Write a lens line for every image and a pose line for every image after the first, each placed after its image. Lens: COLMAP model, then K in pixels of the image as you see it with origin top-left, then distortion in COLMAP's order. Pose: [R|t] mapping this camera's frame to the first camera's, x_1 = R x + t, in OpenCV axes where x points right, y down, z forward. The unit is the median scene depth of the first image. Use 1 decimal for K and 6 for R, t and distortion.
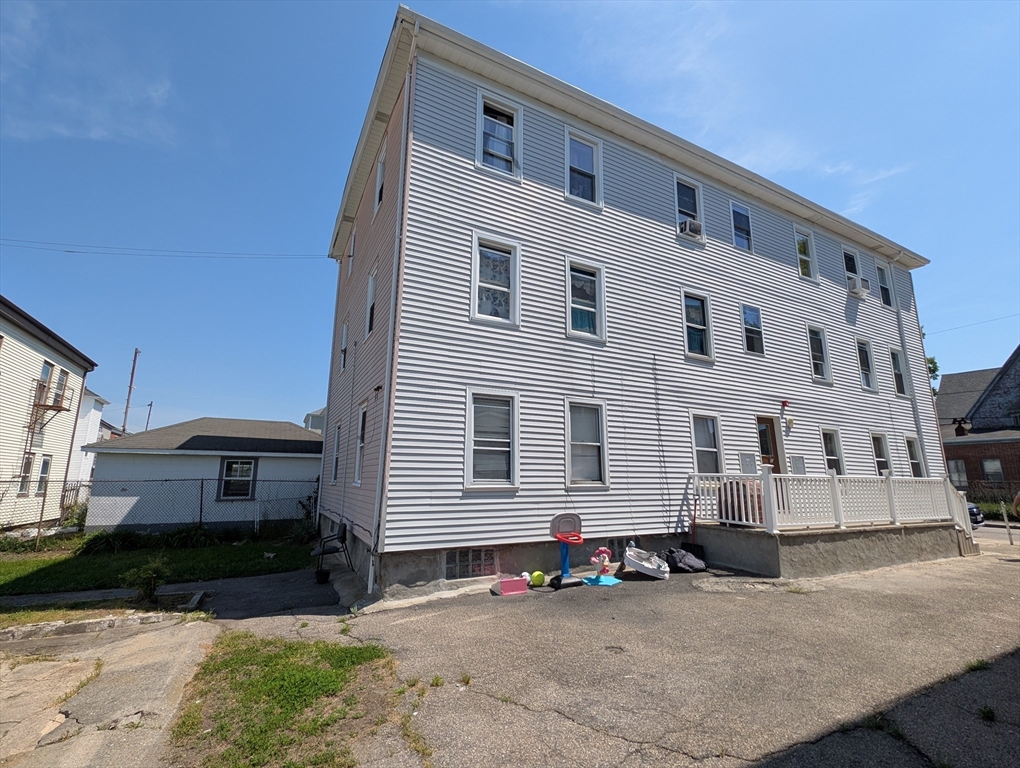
lens RADIAL K [[452.6, 0, 504.9], [0, 452.6, 387.5], [0, 0, 1]] dist [0.015309, -0.009323]
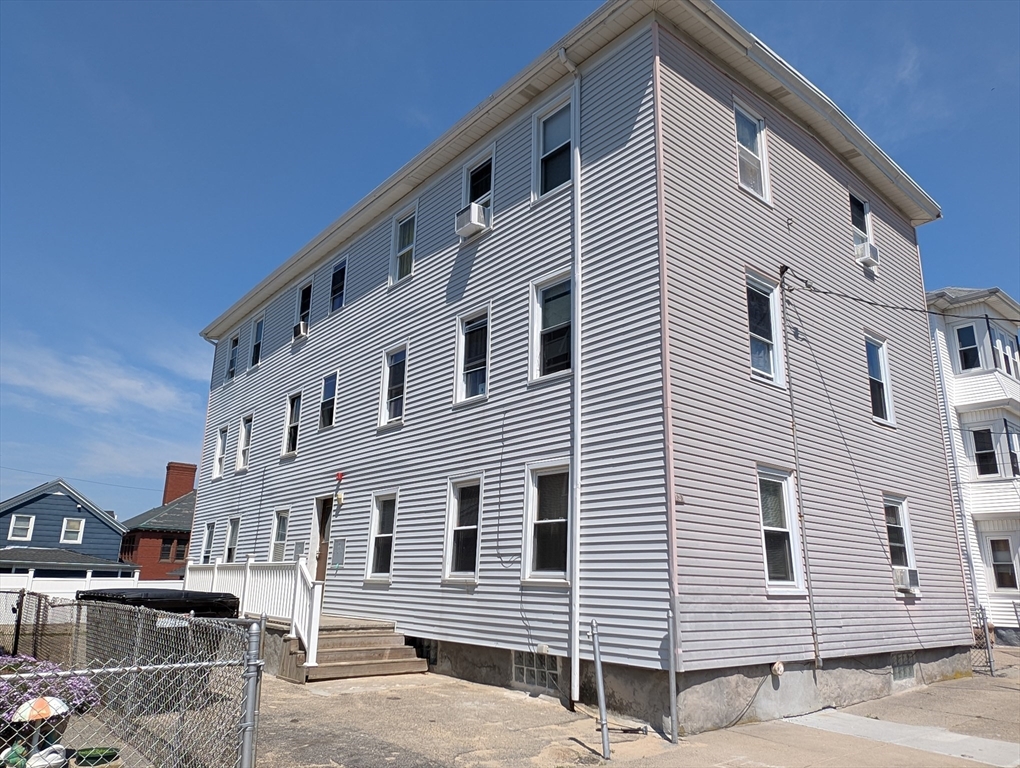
lens RADIAL K [[698.6, 0, 505.0], [0, 698.6, 397.7], [0, 0, 1]] dist [0.001593, 0.002263]
pose [[0.214109, -0.254243, -0.943143, 2.436542], [0.177811, 0.959546, -0.218299, 0.291663], [0.960490, -0.120962, 0.250655, 1.251885]]
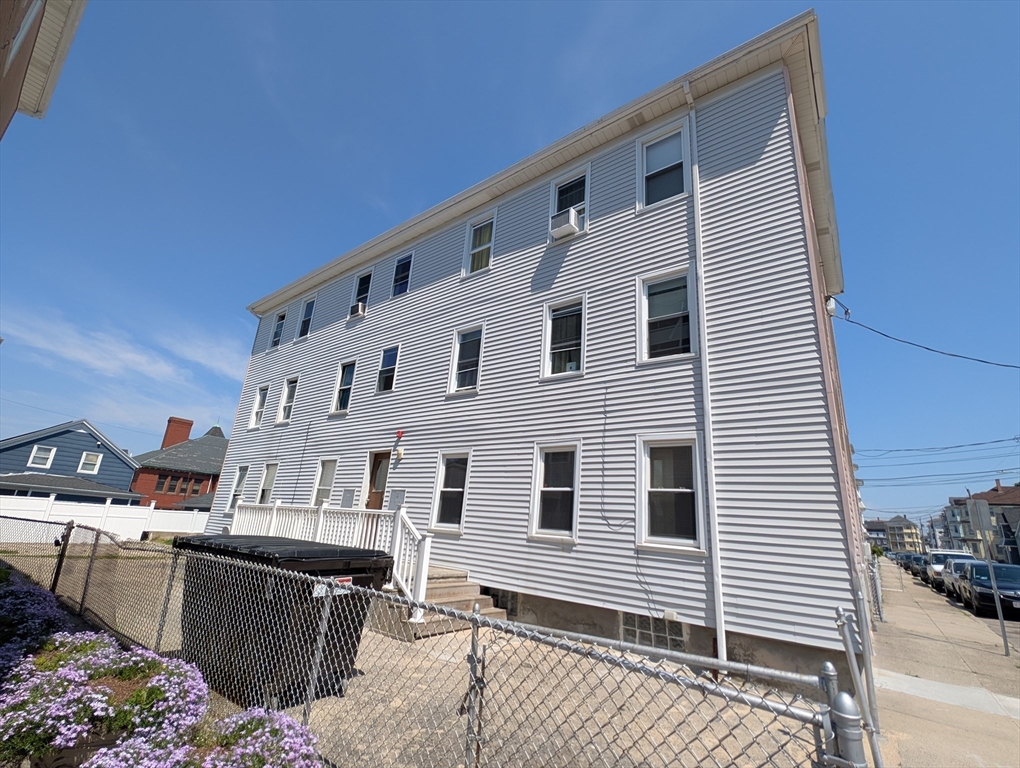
lens RADIAL K [[452.6, 0, 504.9], [0, 452.6, 387.5], [0, 0, 1]] dist [0.015309, -0.009323]
pose [[0.416601, -0.248818, -0.874376, 1.976690], [0.115053, 0.968512, -0.220788, 0.222091], [0.901780, -0.008619, 0.432110, 1.001598]]
